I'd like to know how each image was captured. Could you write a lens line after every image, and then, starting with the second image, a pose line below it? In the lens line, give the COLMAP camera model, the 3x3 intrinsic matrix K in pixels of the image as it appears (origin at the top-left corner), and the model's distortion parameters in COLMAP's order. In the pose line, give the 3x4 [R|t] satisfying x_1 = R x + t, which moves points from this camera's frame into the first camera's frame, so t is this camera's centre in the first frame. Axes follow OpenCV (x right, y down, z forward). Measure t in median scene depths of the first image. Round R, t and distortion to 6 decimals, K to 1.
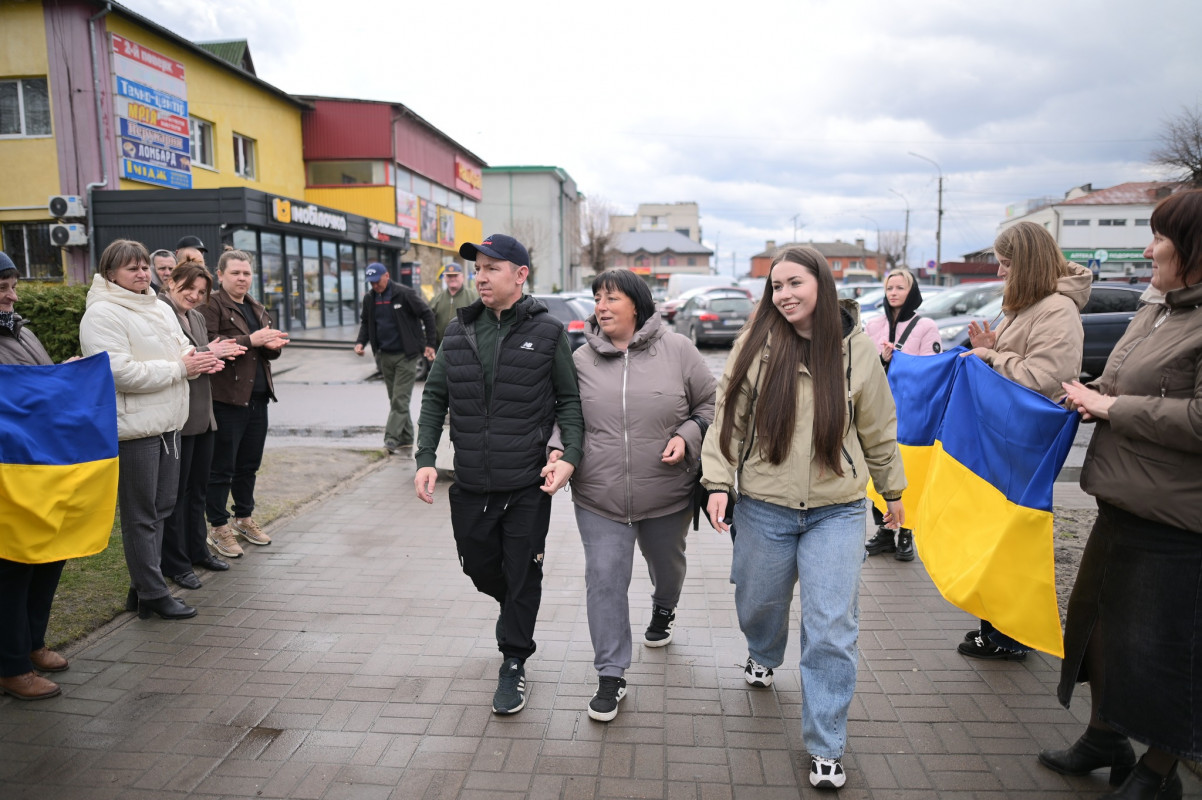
lens RADIAL K [[823.8, 0, 600.6], [0, 823.8, 403.0], [0, 0, 1]] dist [-0.054141, 0.030017]
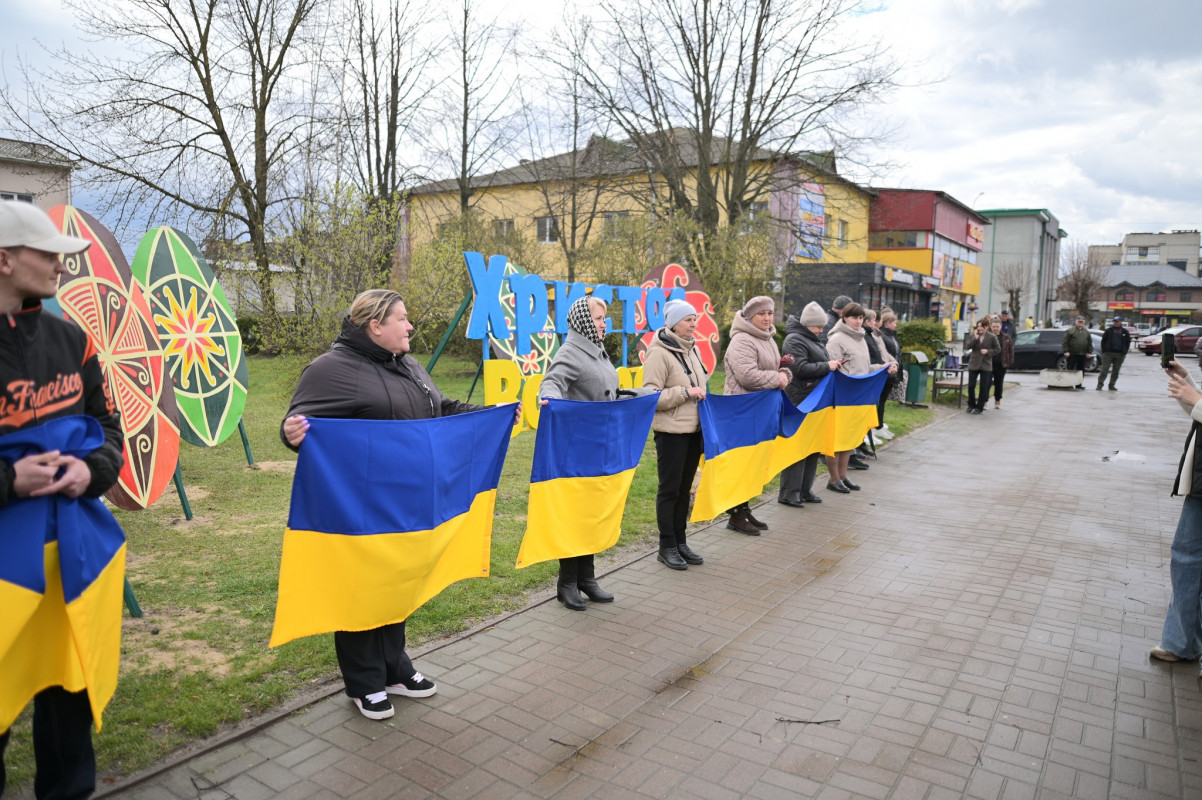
lens RADIAL K [[823.8, 0, 632.4], [0, 823.8, 407.0], [0, 0, 1]] dist [-0.054141, 0.030017]
pose [[0.881538, 0.072548, -0.466506, -0.022895], [-0.085786, 0.996288, -0.007171, 0.049850], [0.464254, 0.046341, 0.884489, -0.379169]]
